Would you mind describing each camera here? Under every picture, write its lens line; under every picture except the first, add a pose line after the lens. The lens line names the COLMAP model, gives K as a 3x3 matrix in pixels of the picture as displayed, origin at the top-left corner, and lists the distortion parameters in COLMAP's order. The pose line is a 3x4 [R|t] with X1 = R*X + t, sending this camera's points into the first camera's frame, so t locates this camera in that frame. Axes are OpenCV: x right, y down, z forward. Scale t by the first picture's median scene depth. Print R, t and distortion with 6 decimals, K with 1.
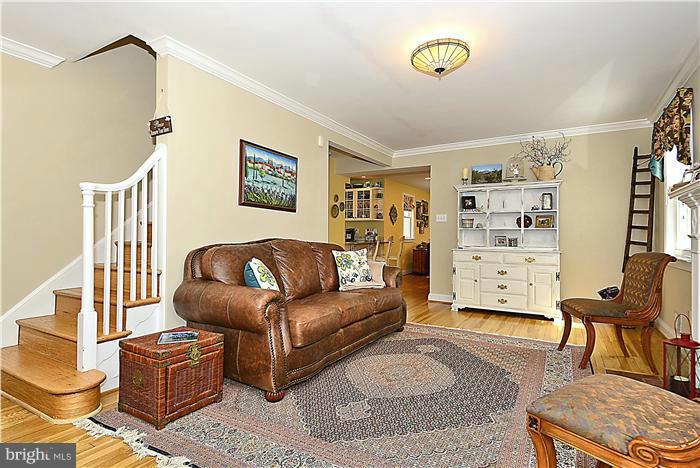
lens RADIAL K [[367.2, 0, 349.9], [0, 367.2, 235.4], [0, 0, 1]] dist [0.024531, -0.000760]
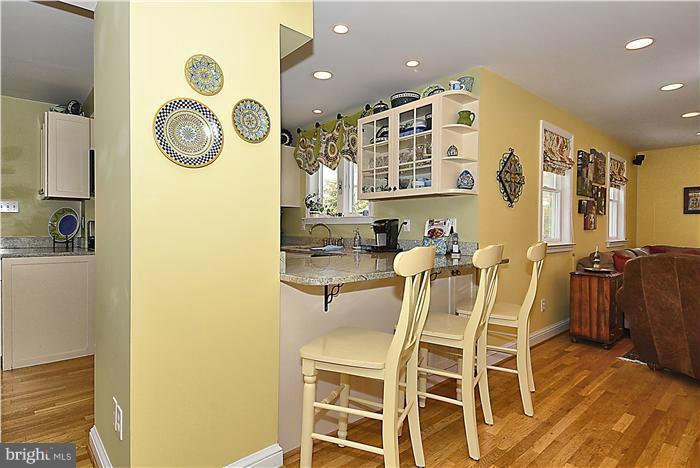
lens RADIAL K [[367.2, 0, 348.3], [0, 367.2, 231.6], [0, 0, 1]] dist [0.024531, -0.000760]
pose [[0.950252, 0.002498, -0.311473, 0.083619], [0.001217, 0.999930, 0.011731, -0.010550], [0.311481, -0.011527, 0.950183, 0.642788]]
